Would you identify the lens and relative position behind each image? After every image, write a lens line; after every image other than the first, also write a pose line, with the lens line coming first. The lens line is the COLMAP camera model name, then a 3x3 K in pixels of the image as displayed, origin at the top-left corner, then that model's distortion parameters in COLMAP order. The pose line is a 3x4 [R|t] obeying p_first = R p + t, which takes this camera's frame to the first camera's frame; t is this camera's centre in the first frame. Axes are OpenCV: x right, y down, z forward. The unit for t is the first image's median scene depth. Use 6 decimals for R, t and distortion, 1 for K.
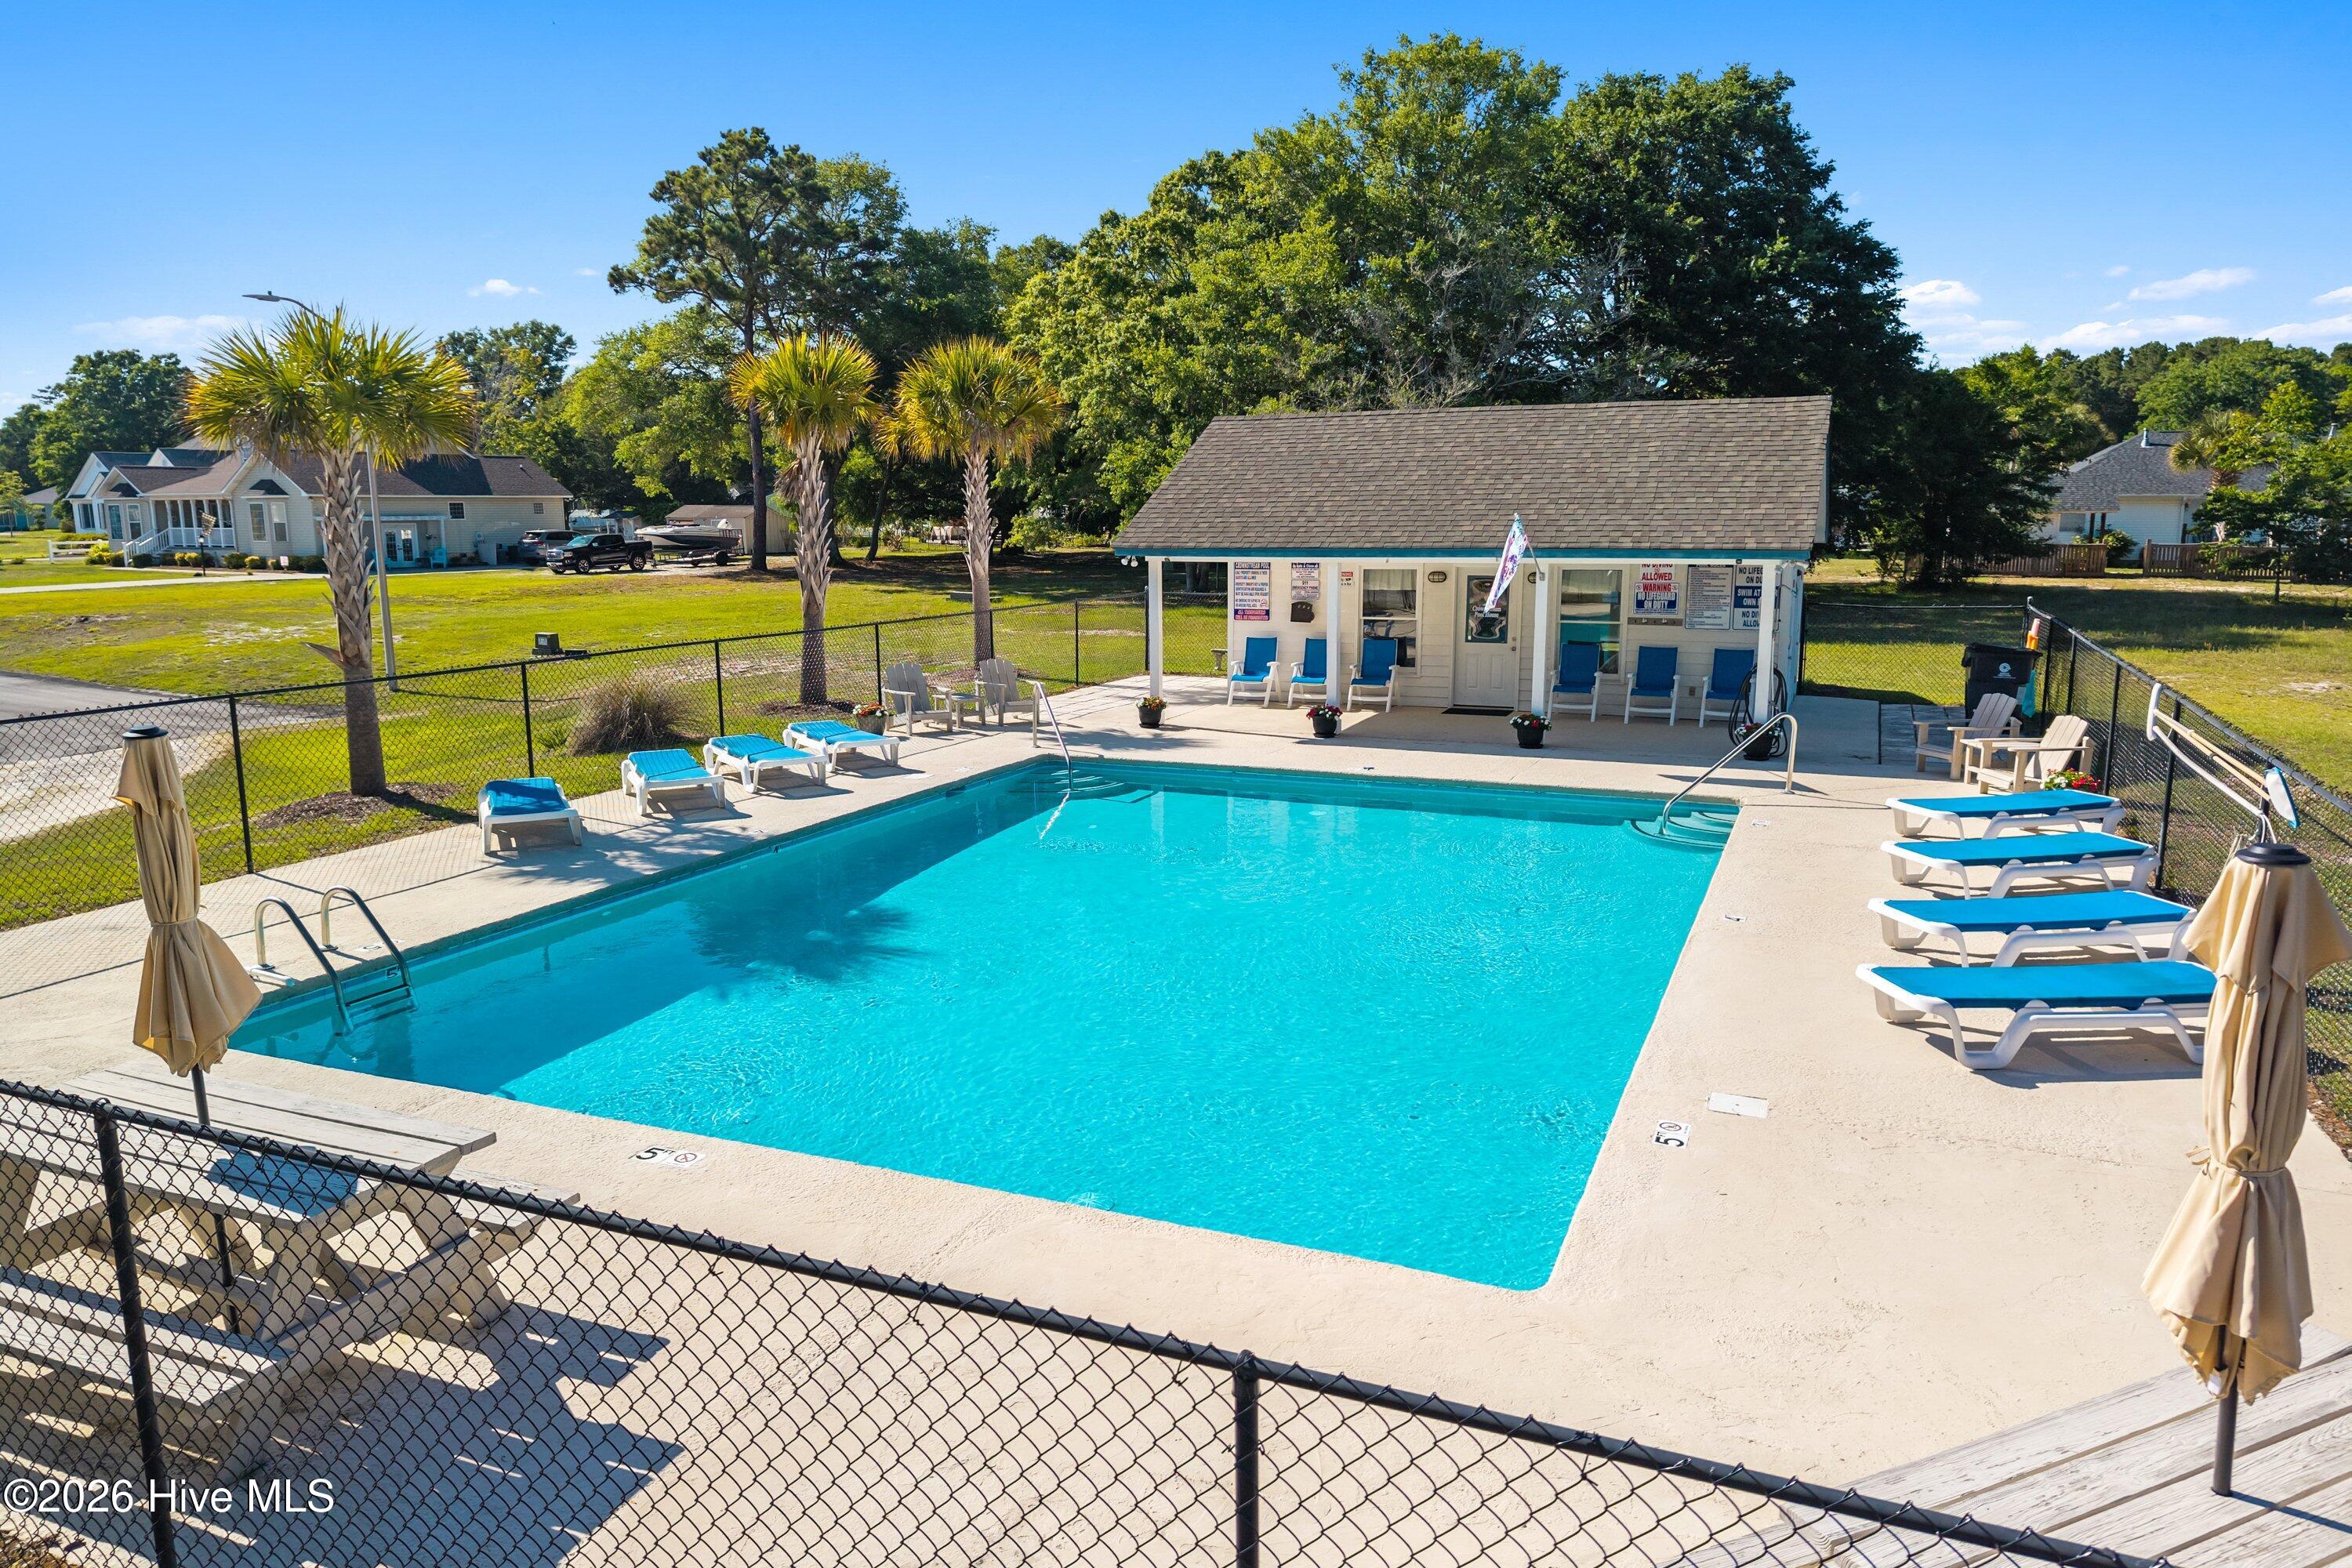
lens RADIAL K [[1598.4, 0, 1163.3], [0, 1598.4, 781.4], [0, 0, 1]] dist [0.011802, -0.001692]
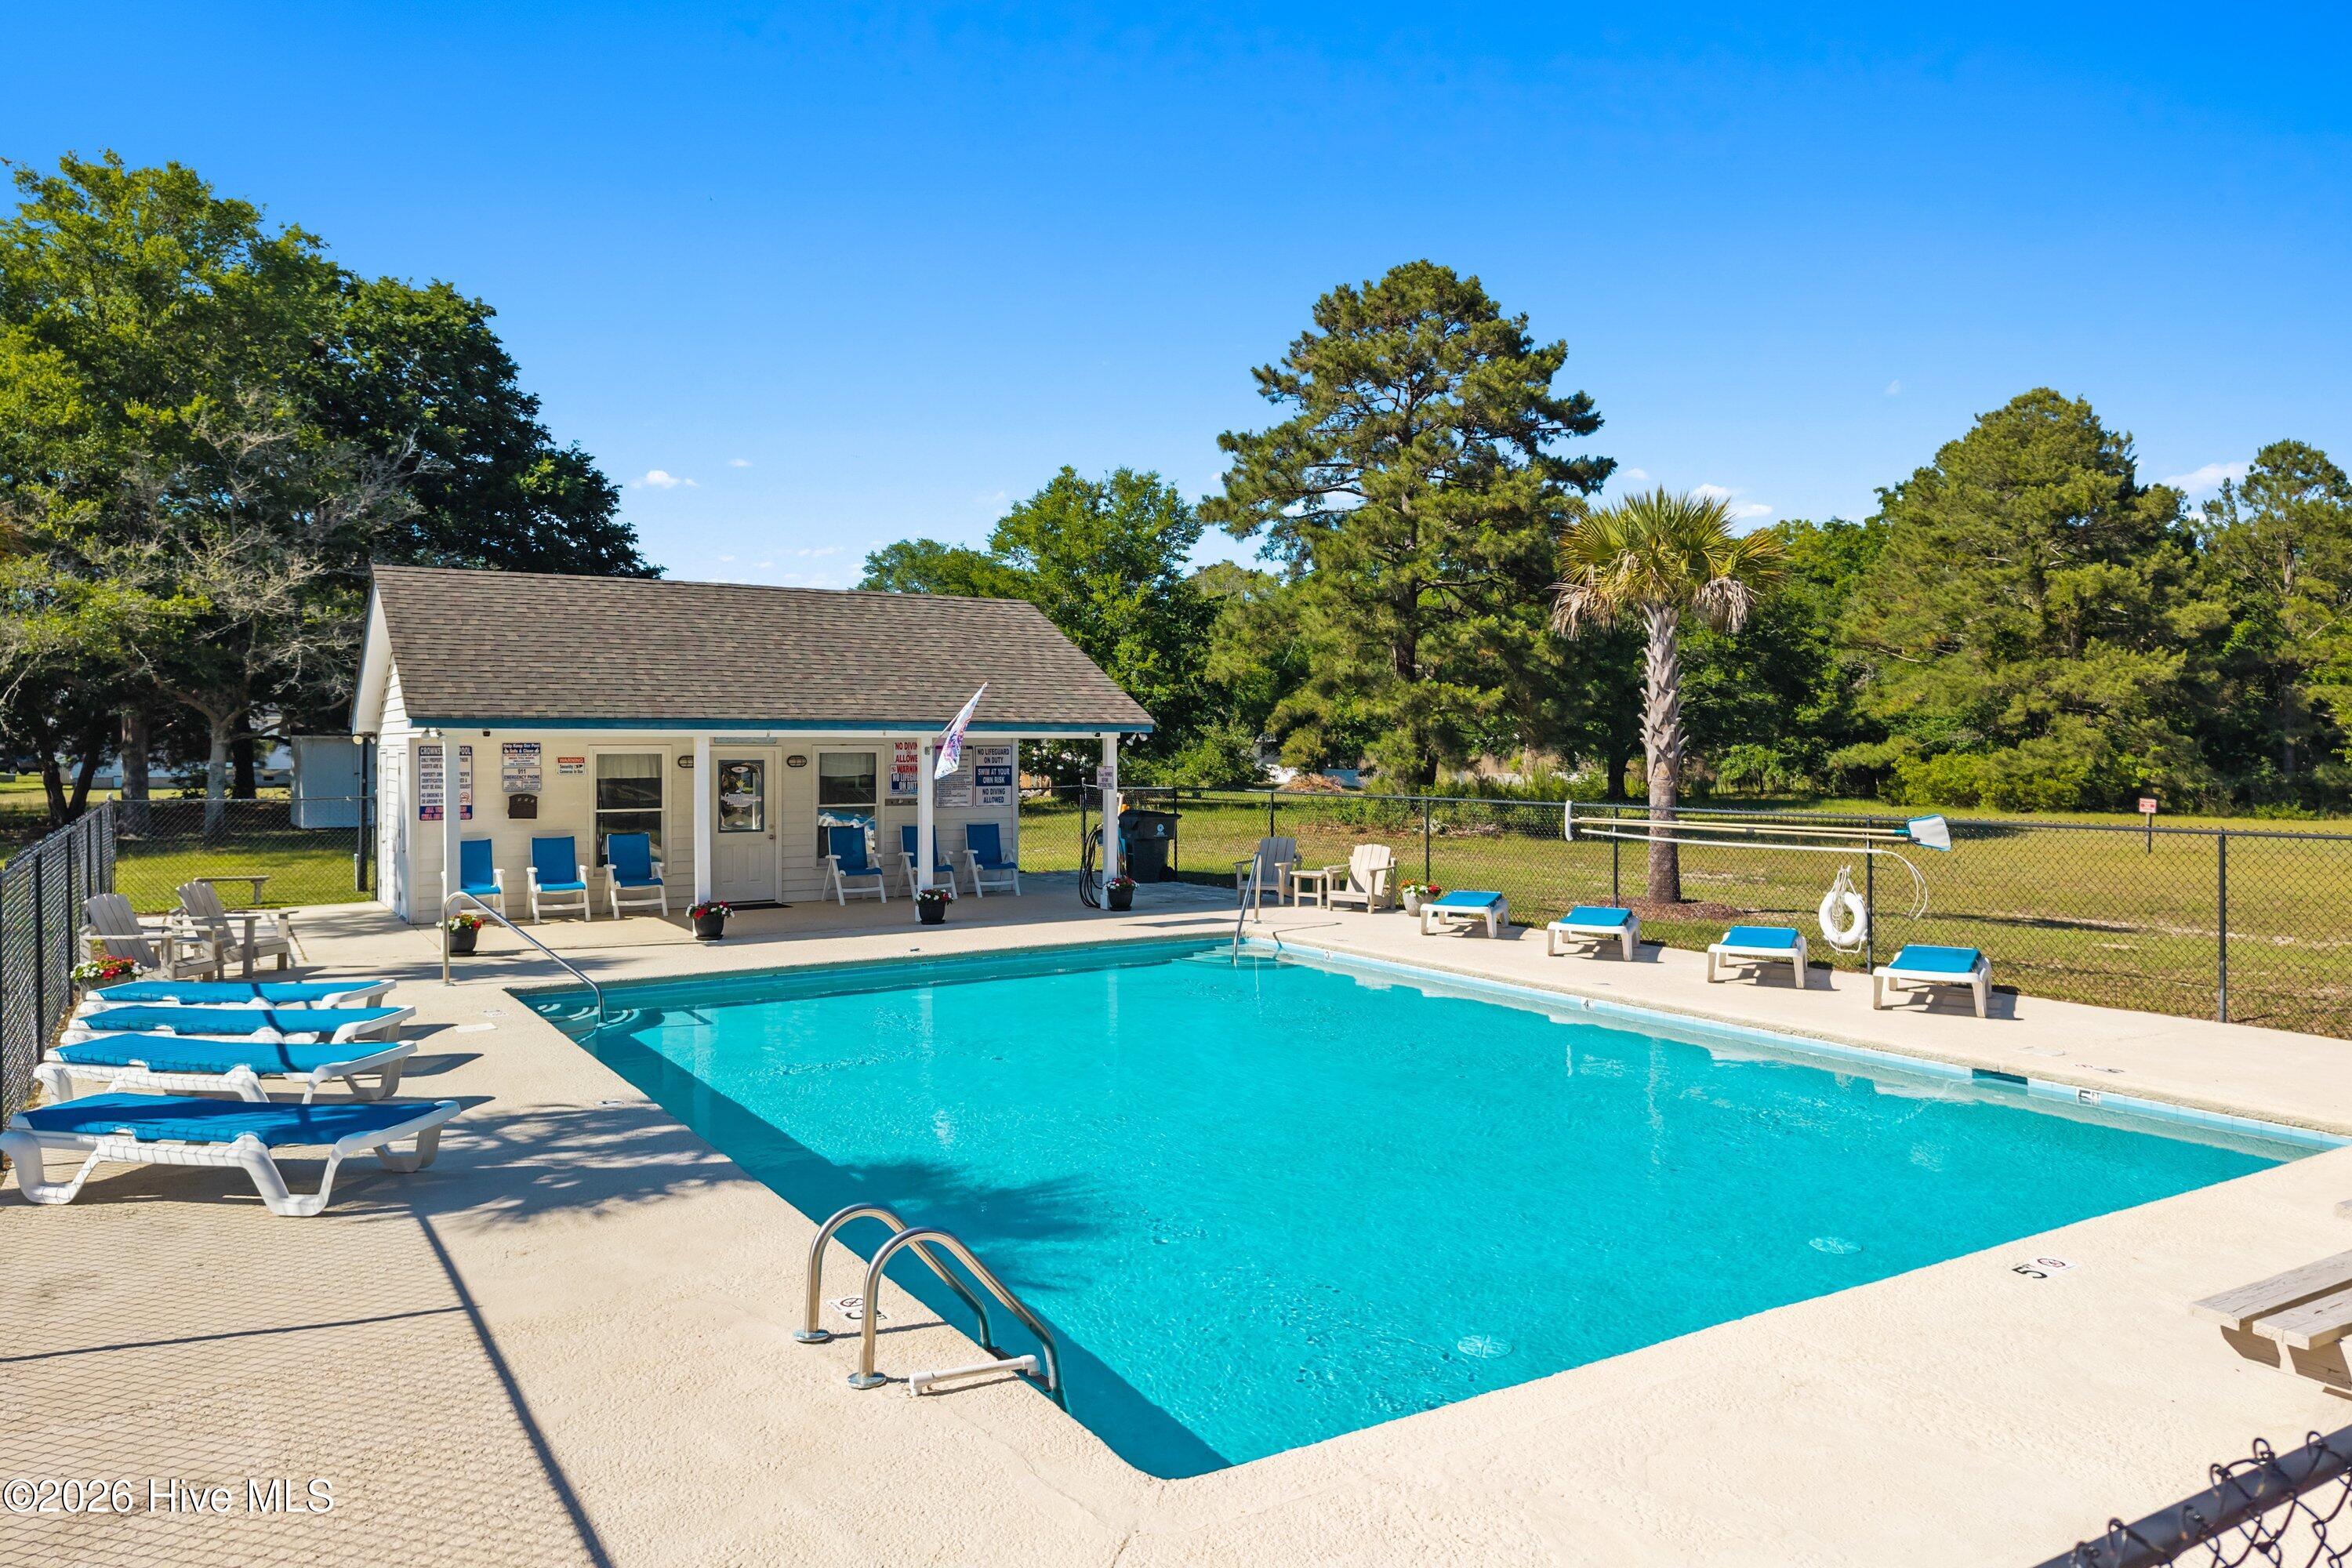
lens RADIAL K [[1598.4, 0, 1155.1], [0, 1598.4, 774.1], [0, 0, 1]] dist [0.011802, -0.001692]
pose [[0.585830, -0.006316, 0.810410, -0.207673], [0.131513, 0.987457, -0.087372, -0.003659], [-0.799692, 0.157764, 0.579312, 0.135528]]
